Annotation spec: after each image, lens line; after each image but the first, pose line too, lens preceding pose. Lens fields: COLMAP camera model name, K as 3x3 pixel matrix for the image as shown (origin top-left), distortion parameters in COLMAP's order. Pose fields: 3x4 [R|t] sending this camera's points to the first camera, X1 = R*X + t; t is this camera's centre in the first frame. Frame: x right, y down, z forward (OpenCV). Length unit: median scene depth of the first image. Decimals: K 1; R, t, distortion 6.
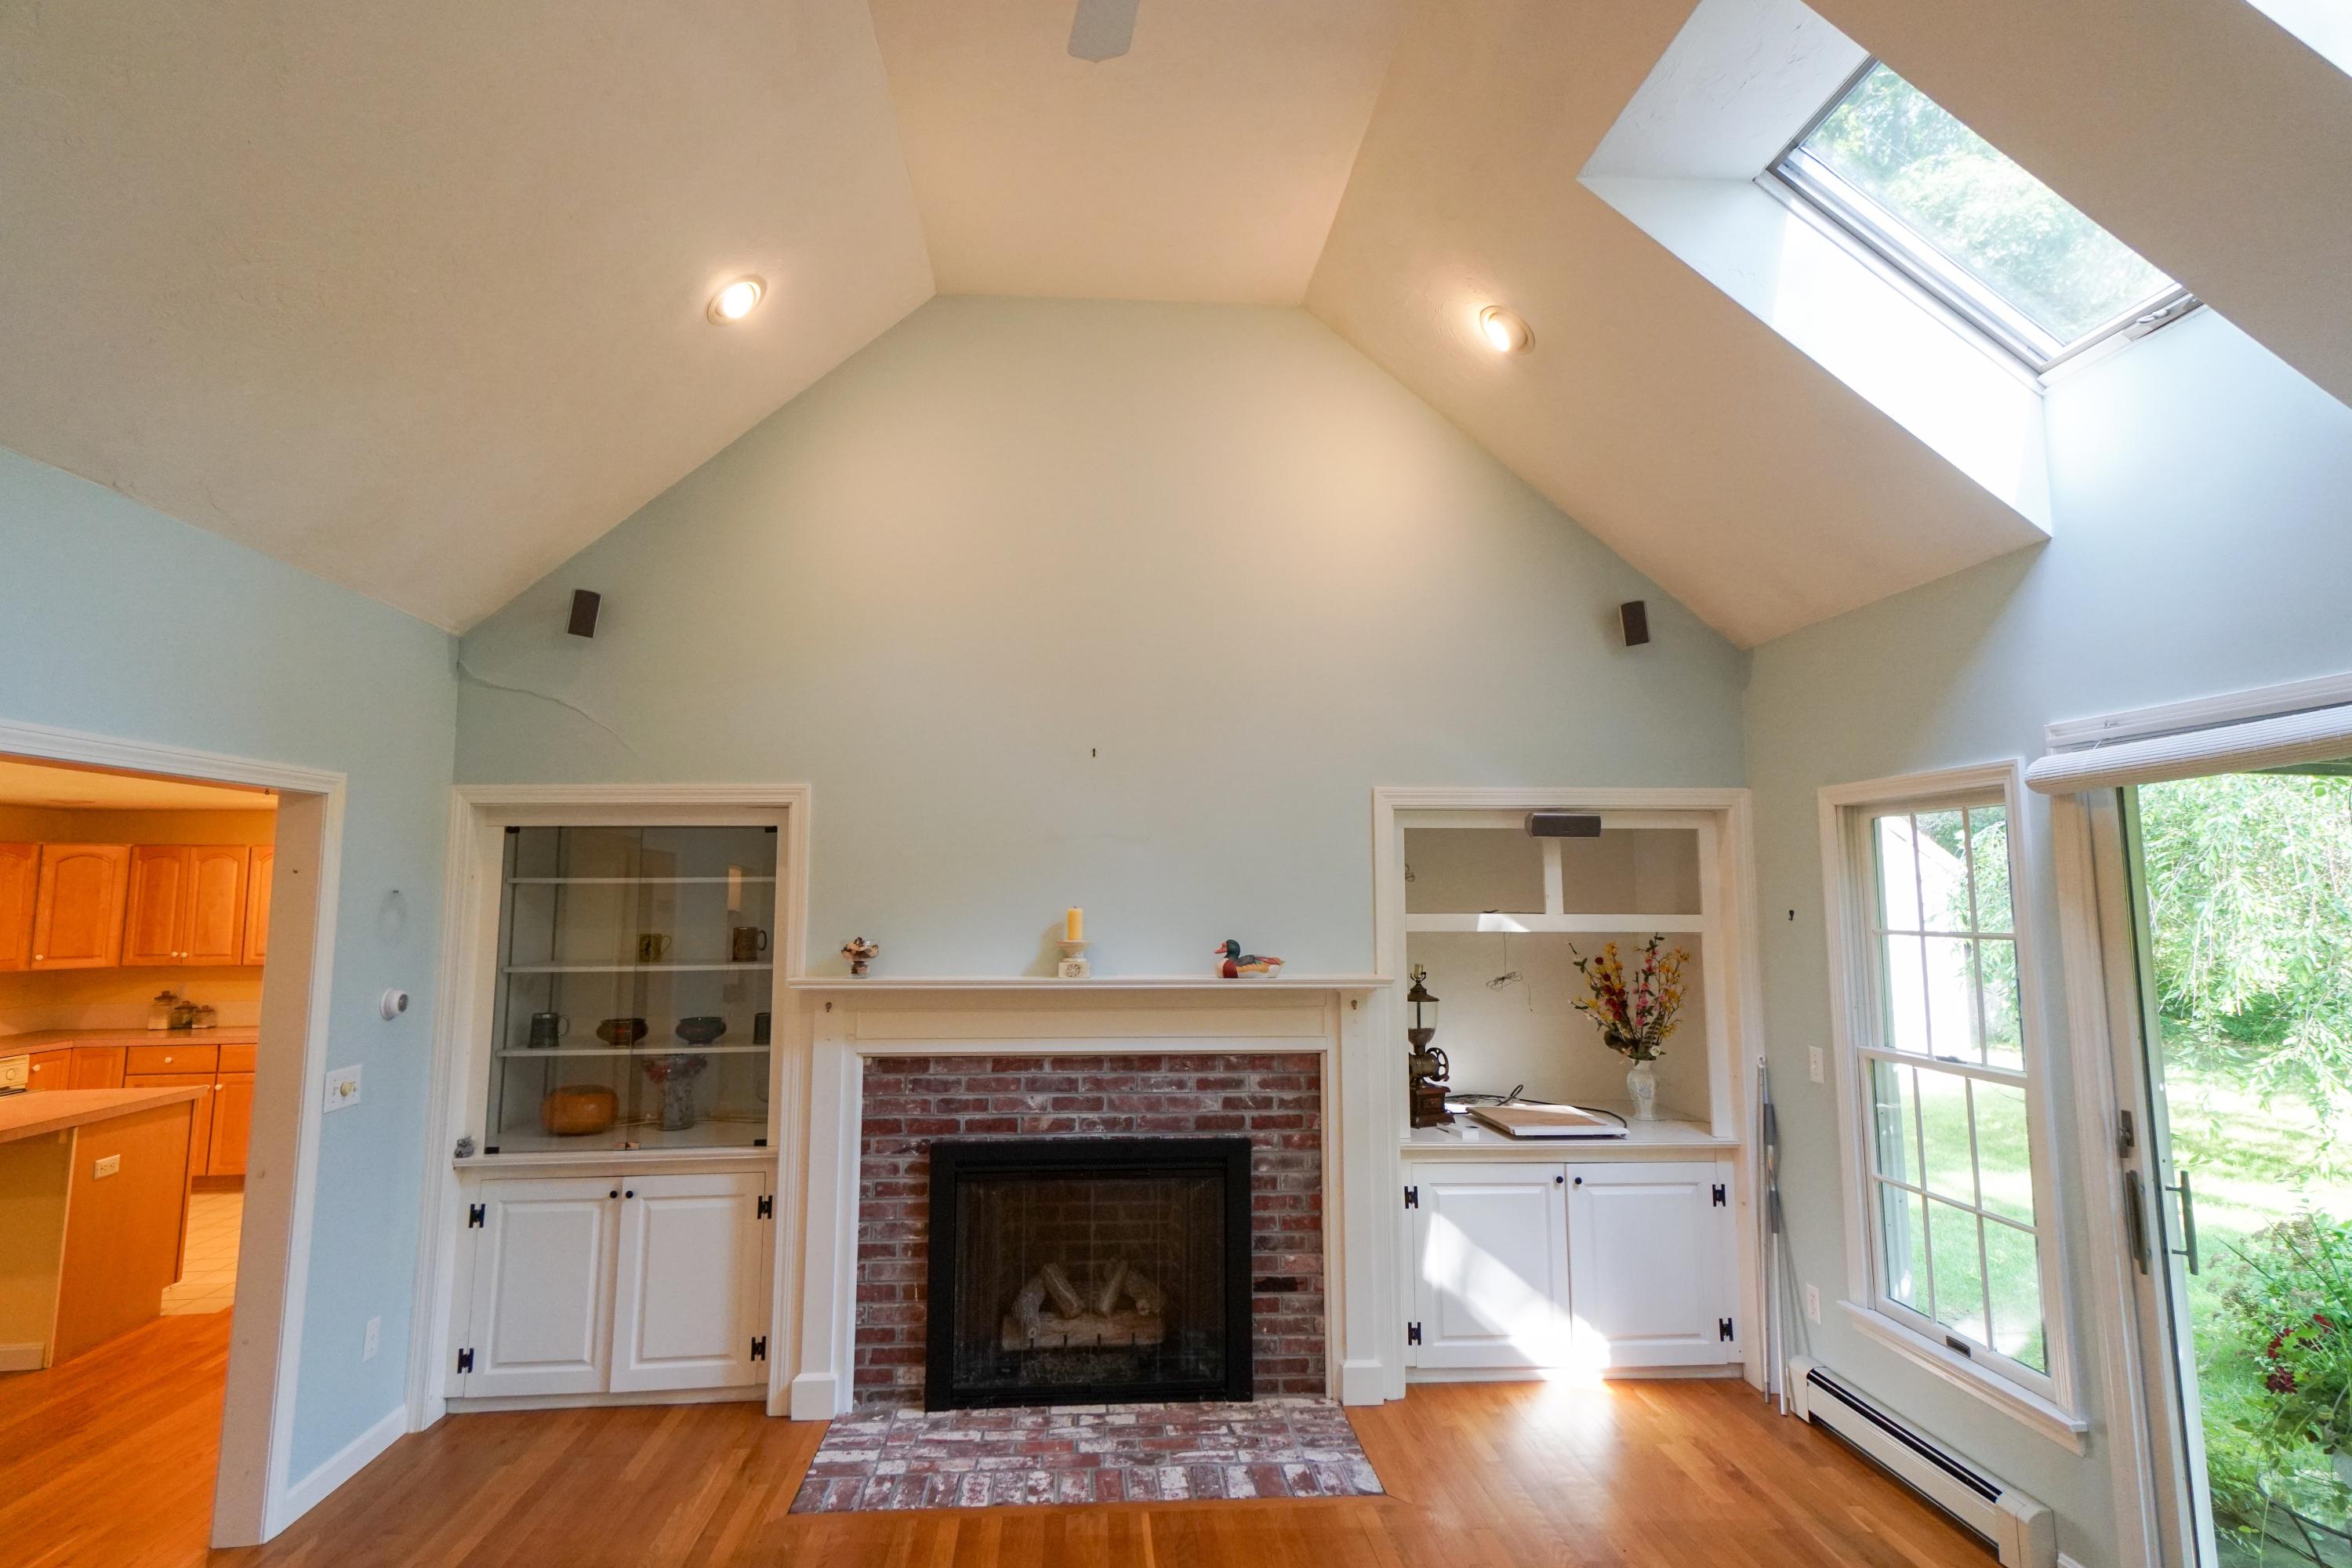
lens RADIAL K [[1194.2, 0, 1158.0], [0, 1194.2, 780.1], [0, 0, 1]] dist [0.032268, 0.007343]
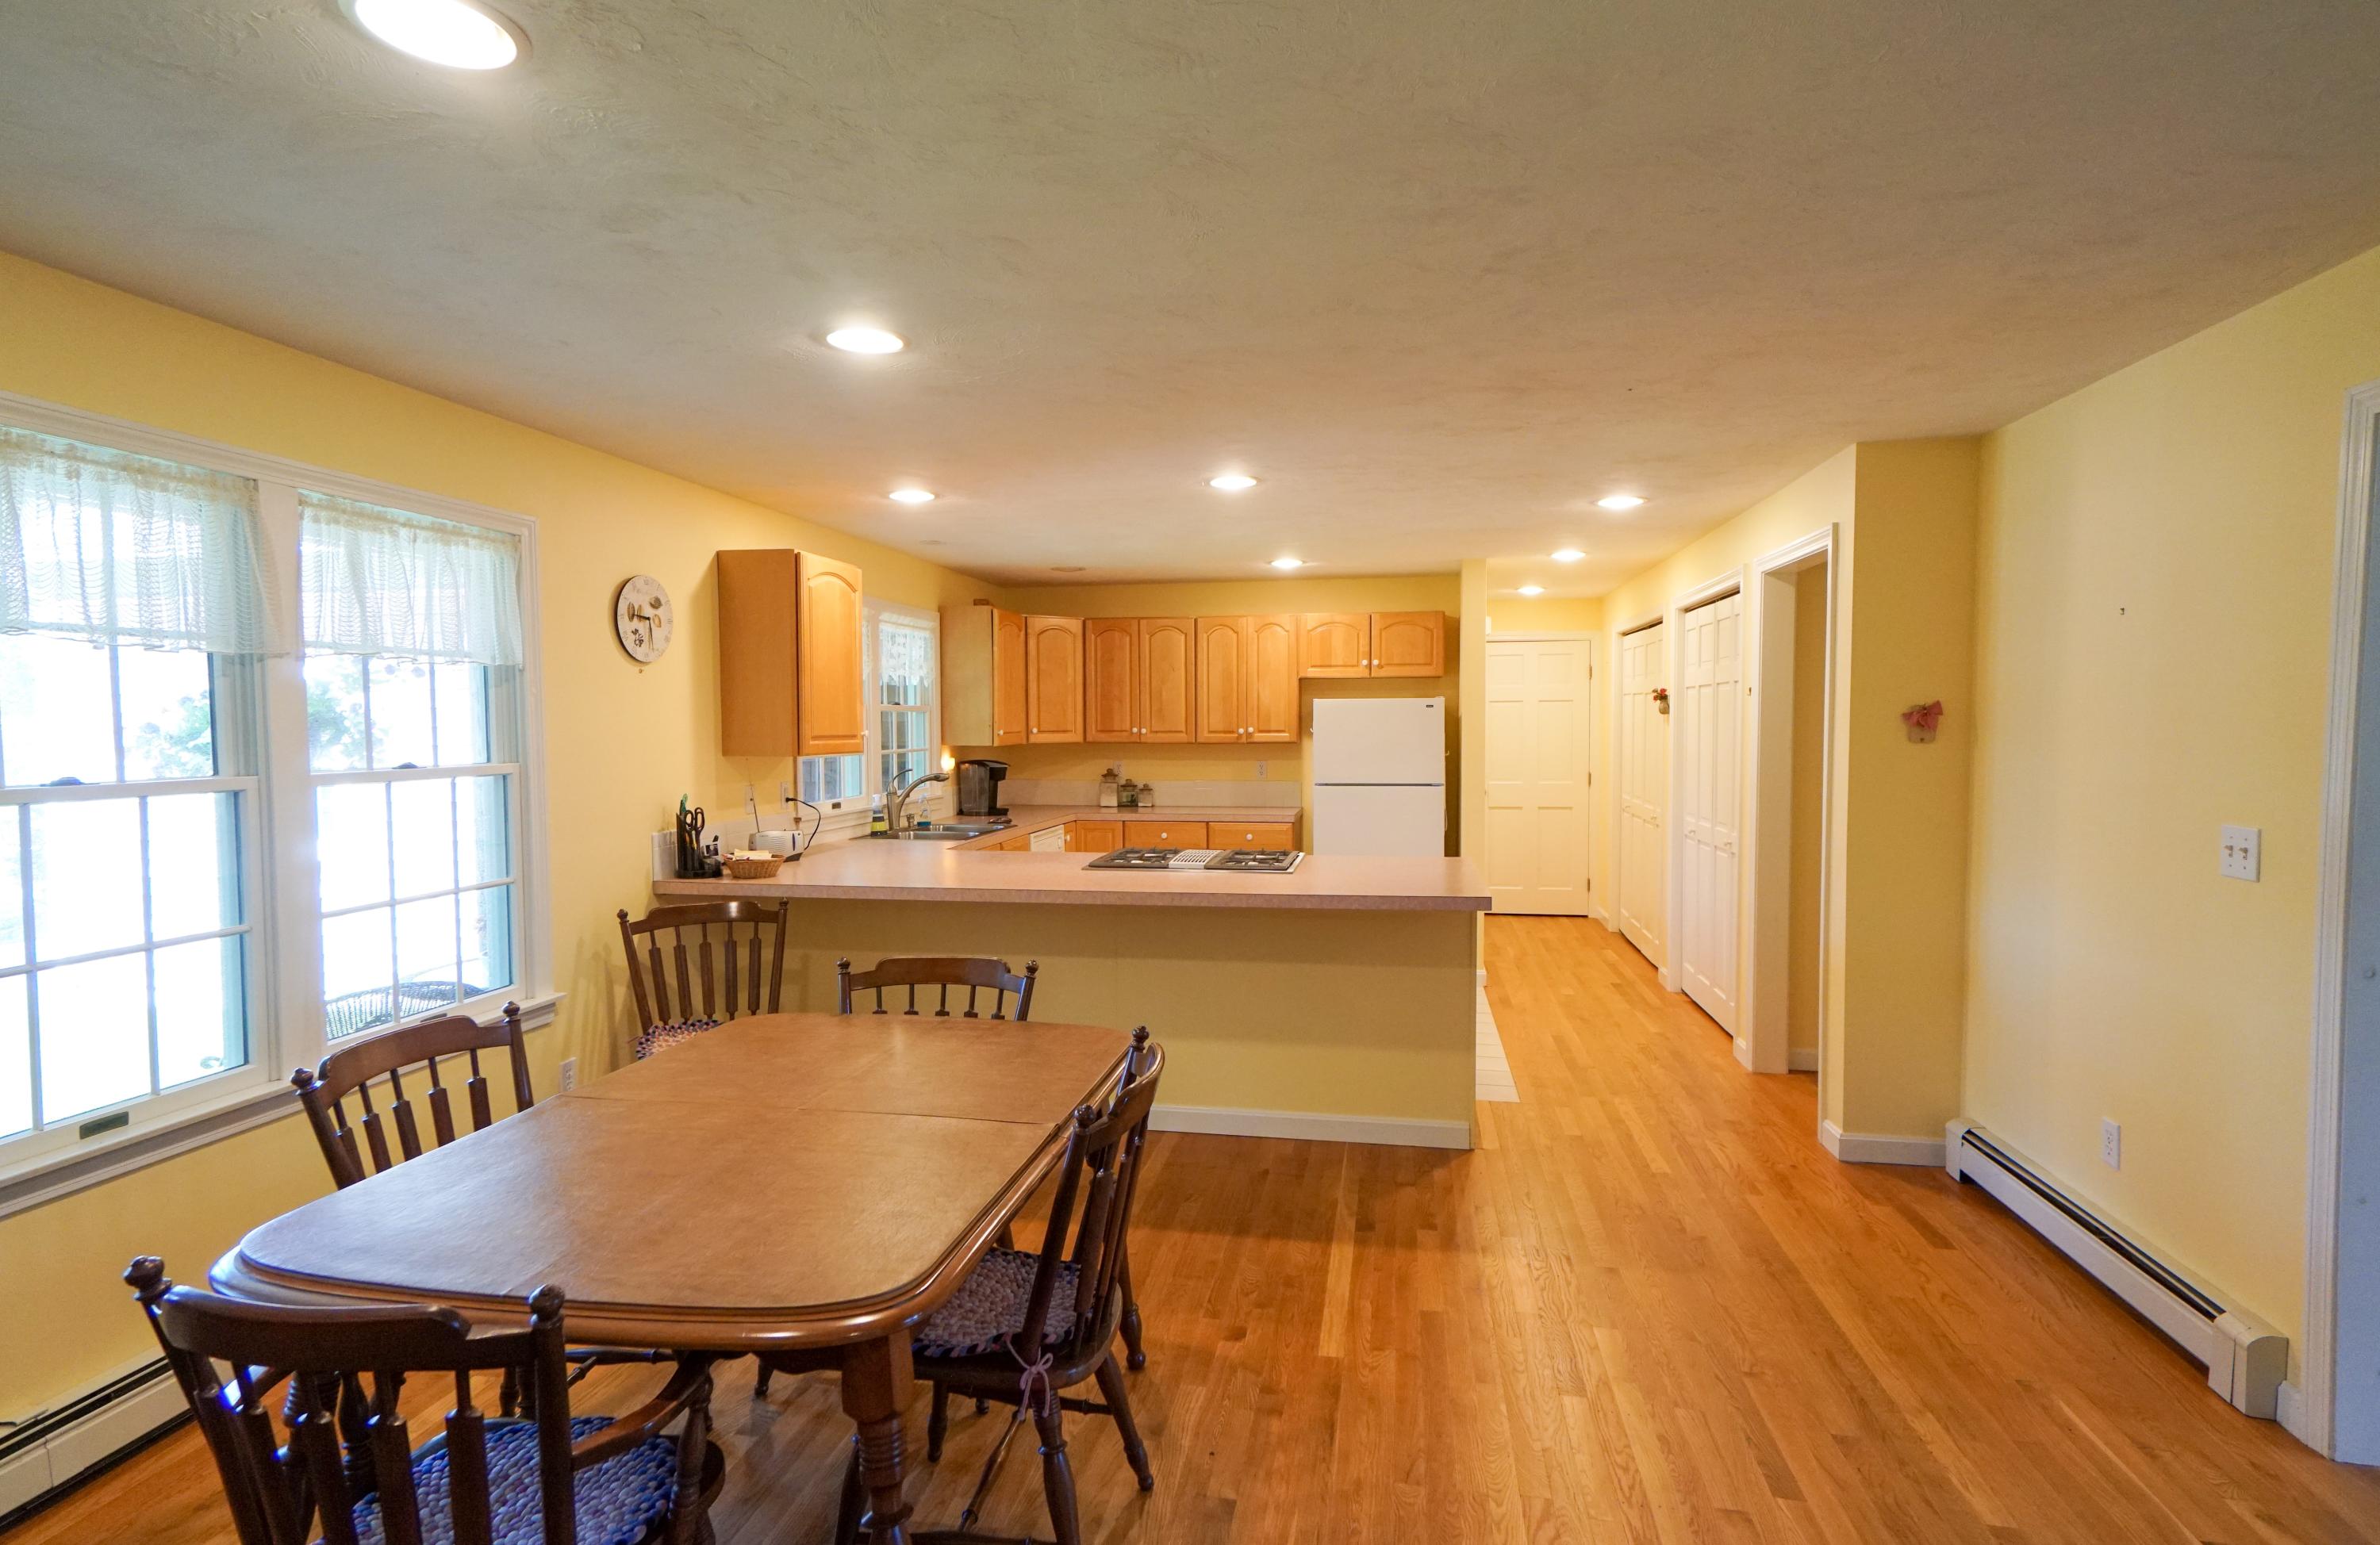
lens RADIAL K [[1212.7, 0, 1172.5], [0, 1212.7, 781.6], [0, 0, 1]] dist [0.047198, 0.000588]
pose [[0.970053, 0.008836, -0.242734, -0.983905], [0.028005, 0.988605, 0.147905, 0.074541], [0.241275, -0.150273, 0.958751, 0.139941]]
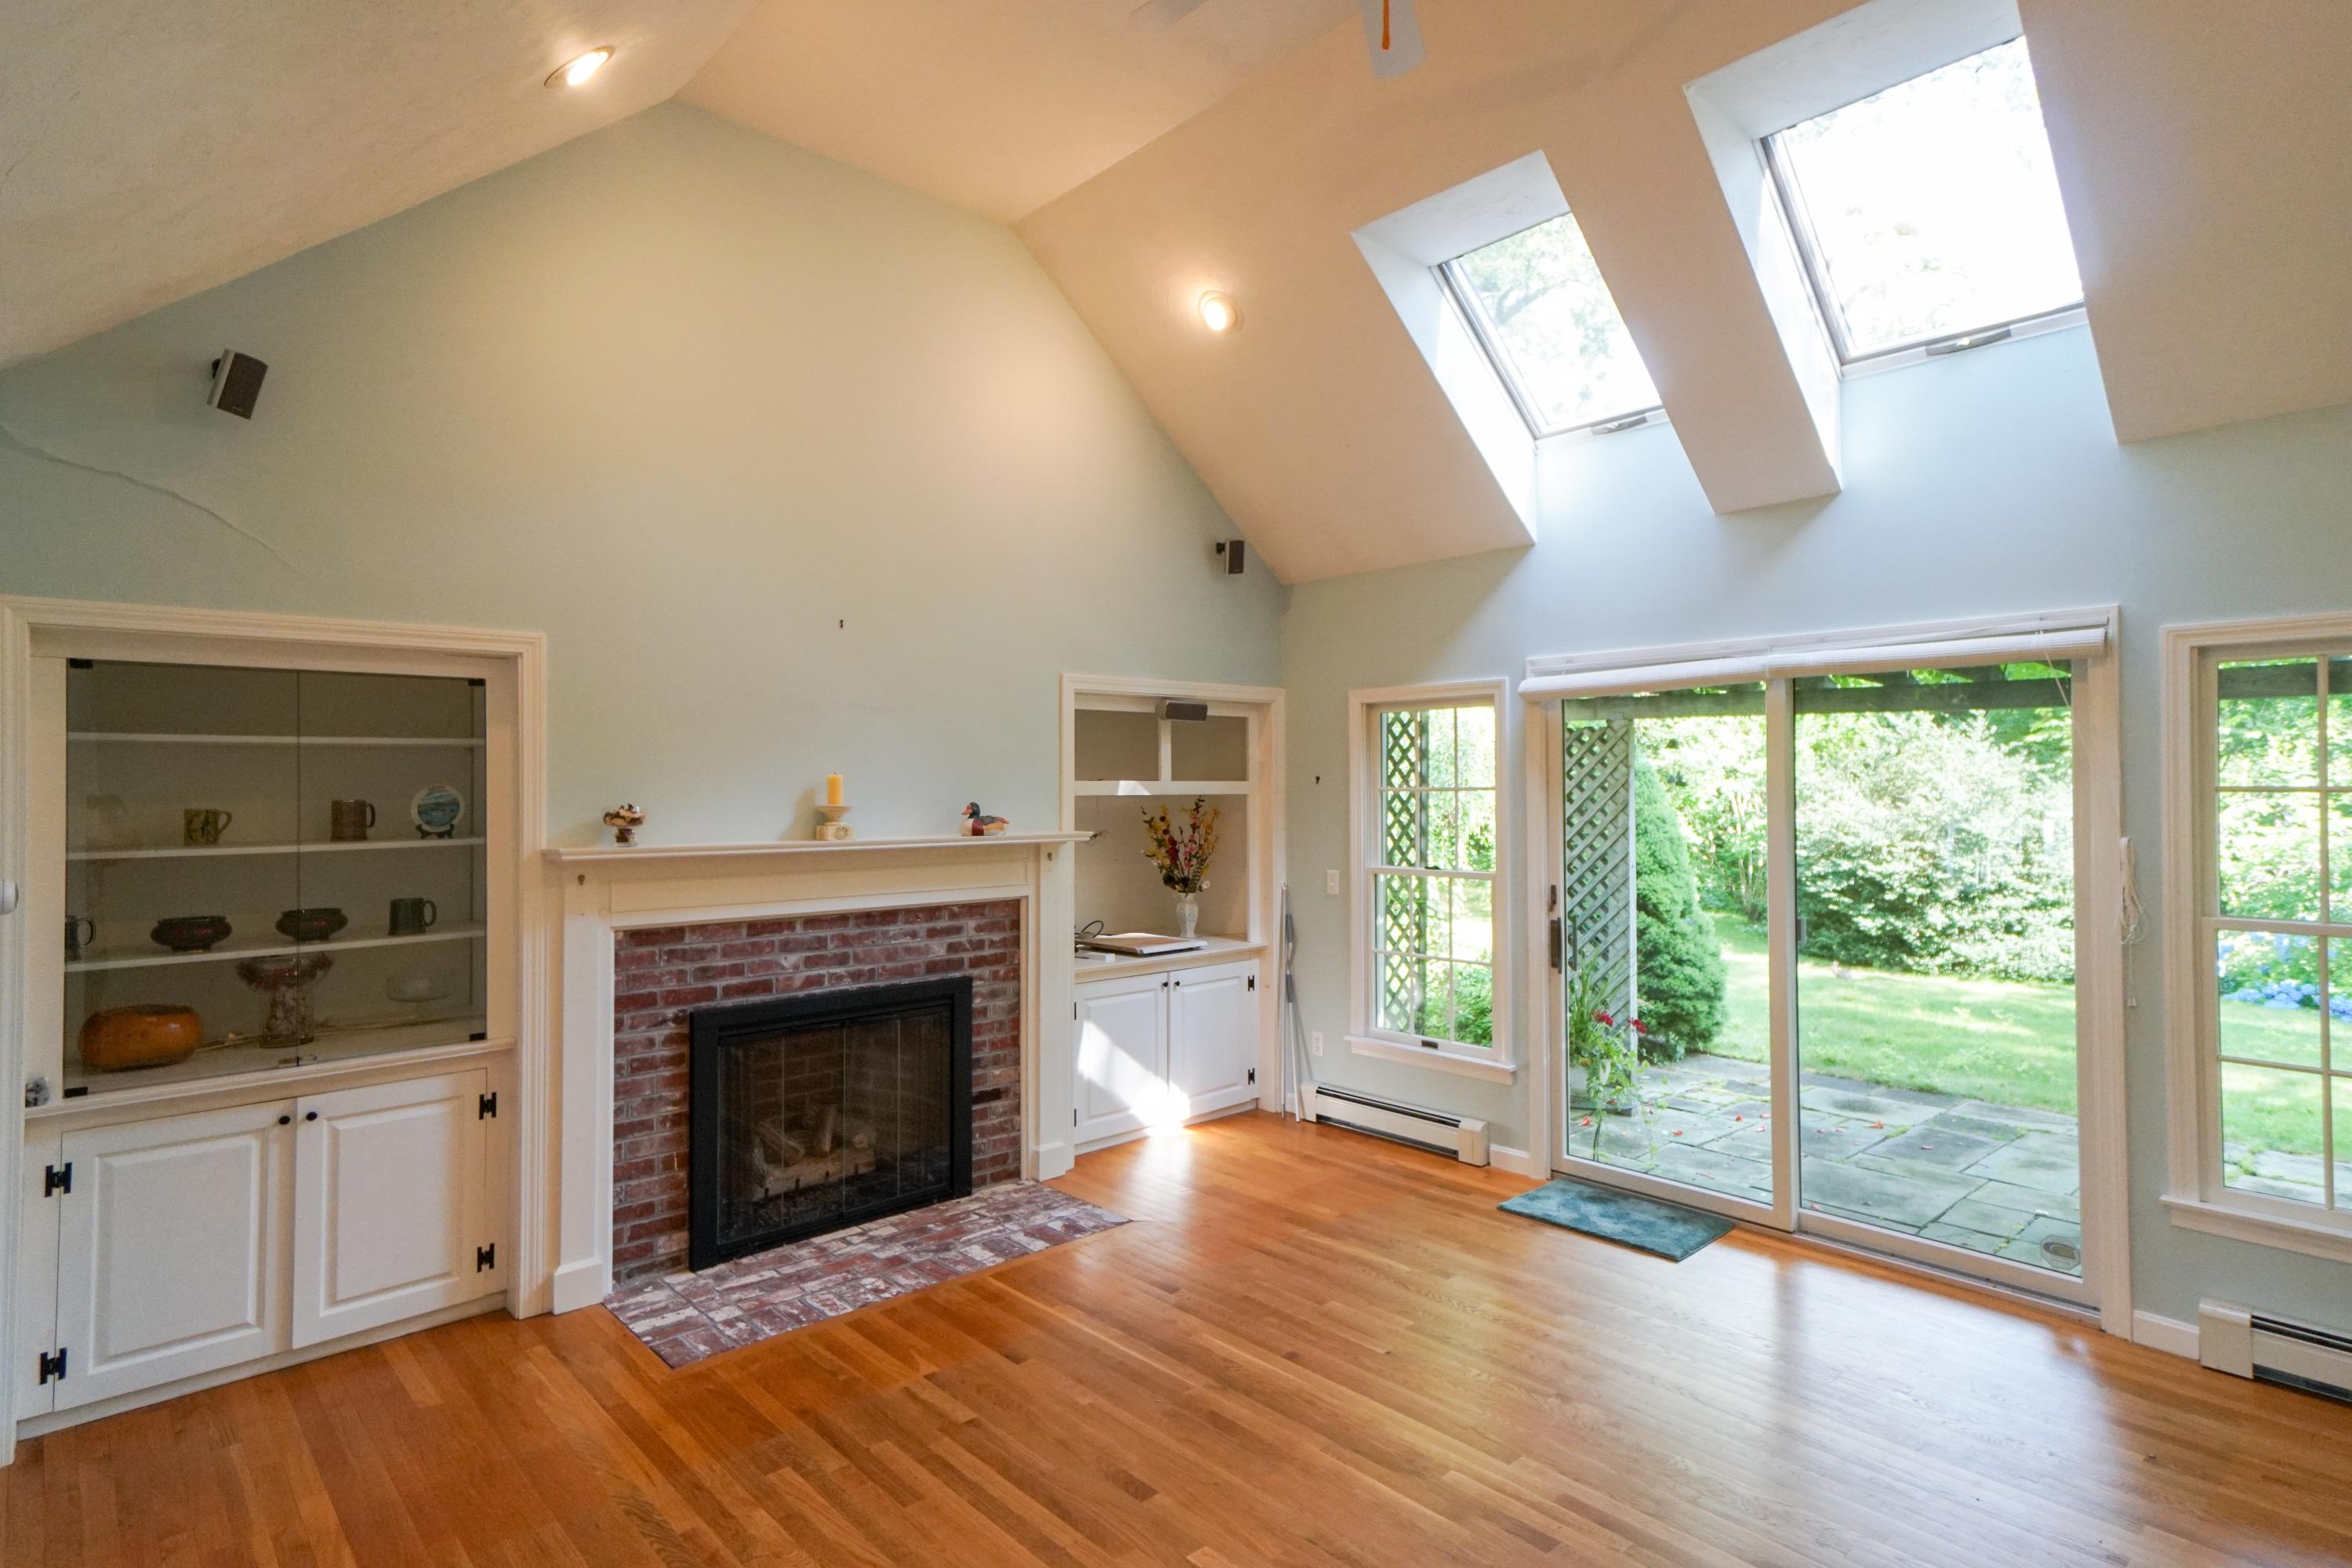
lens RADIAL K [[1215.2, 0, 1150.3], [0, 1215.2, 778.6], [0, 0, 1]] dist [0.036241, 0.008263]
pose [[0.788253, 0.001242, 0.615350, -0.503682], [-0.057177, 0.995820, 0.071233, 0.020127], [-0.612689, -0.091333, 0.785029, 0.003815]]
